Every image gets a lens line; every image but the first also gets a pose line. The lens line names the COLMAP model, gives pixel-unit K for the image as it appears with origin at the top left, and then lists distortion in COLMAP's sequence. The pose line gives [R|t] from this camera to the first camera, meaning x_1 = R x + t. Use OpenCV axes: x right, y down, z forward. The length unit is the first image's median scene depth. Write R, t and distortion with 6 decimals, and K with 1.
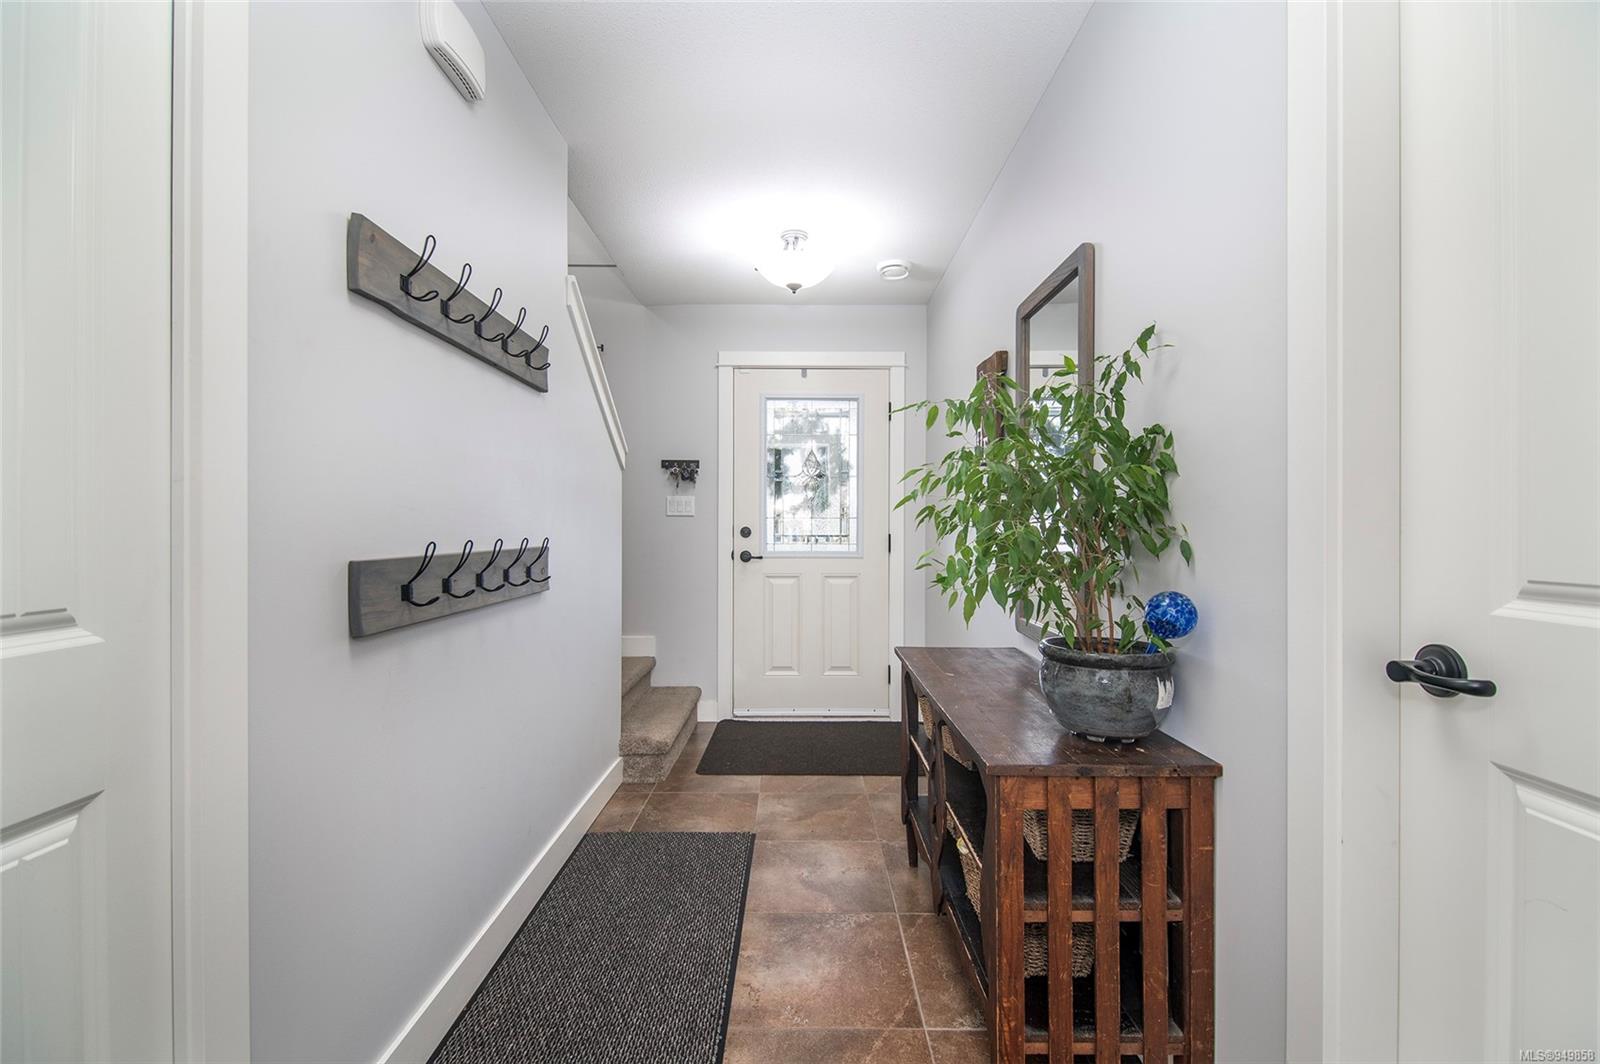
lens RADIAL K [[706.8, 0, 800.0], [0, 706.8, 532.0], [0, 0, 1]] dist [-0.001859, -0.000318]
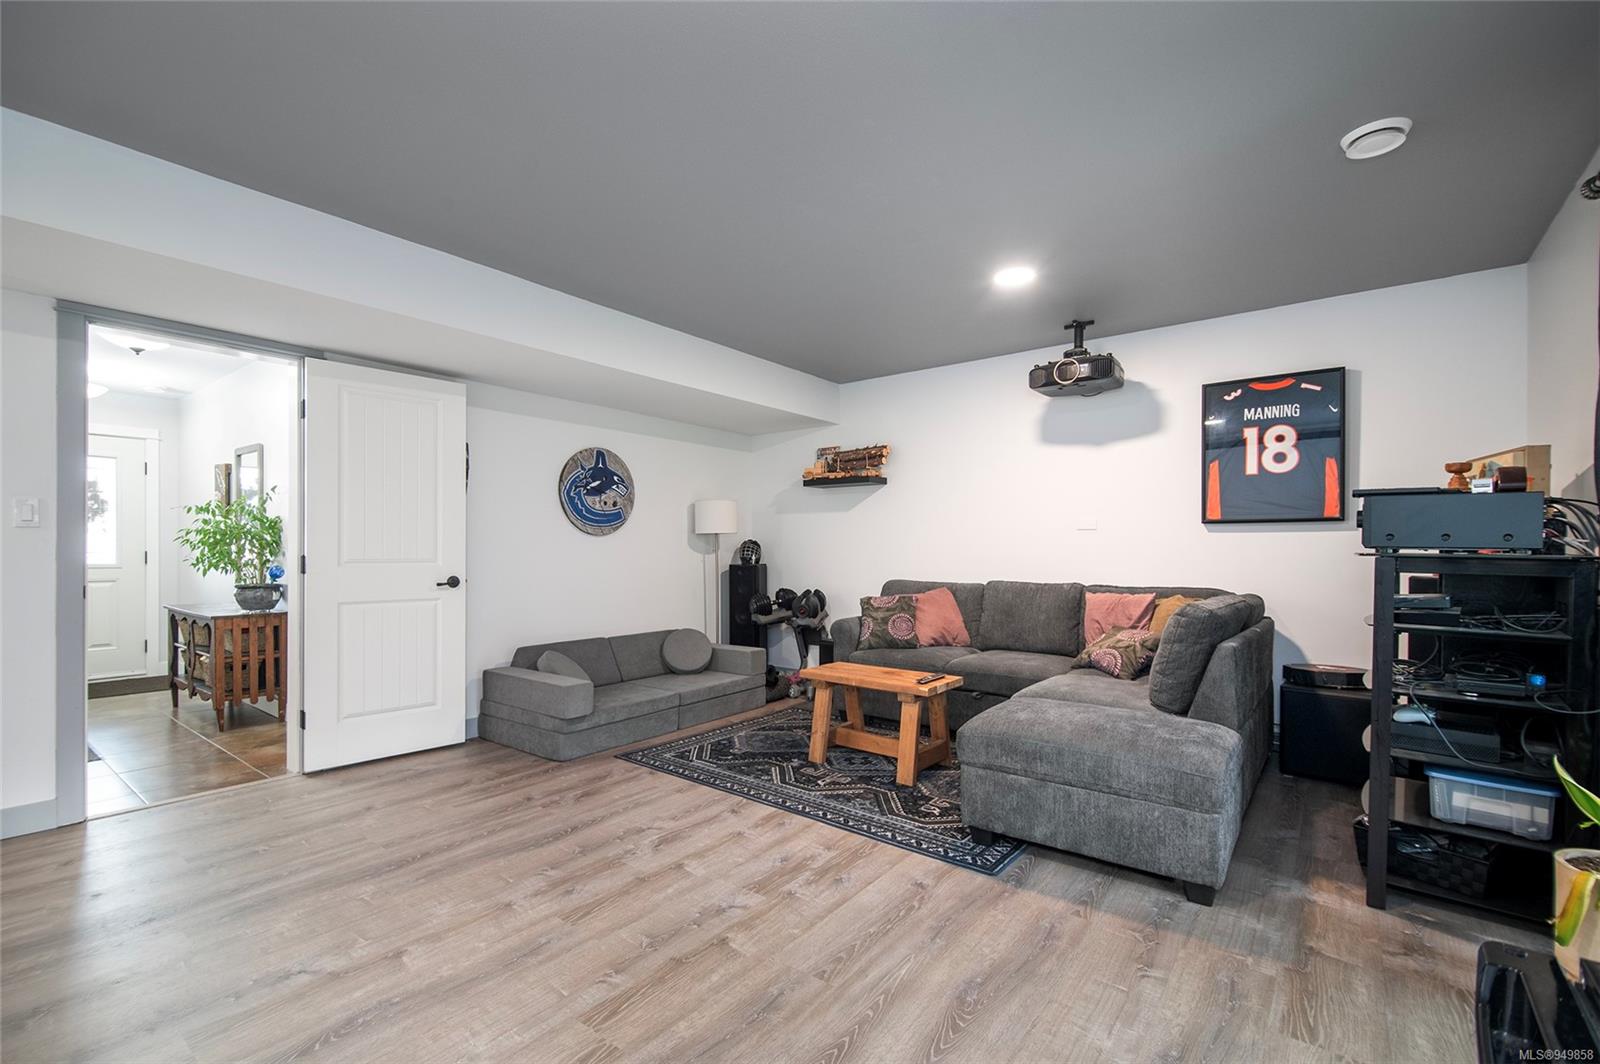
lens RADIAL K [[715.7, 0, 780.4], [0, 715.7, 551.7], [0, 0, 1]] dist [0.009234, -0.000447]
pose [[0.636617, -0.001716, 0.771178, -0.642392], [-0.000206, 0.999997, 0.002395, 0.007916], [-0.771180, -0.001683, 0.636615, -3.233628]]
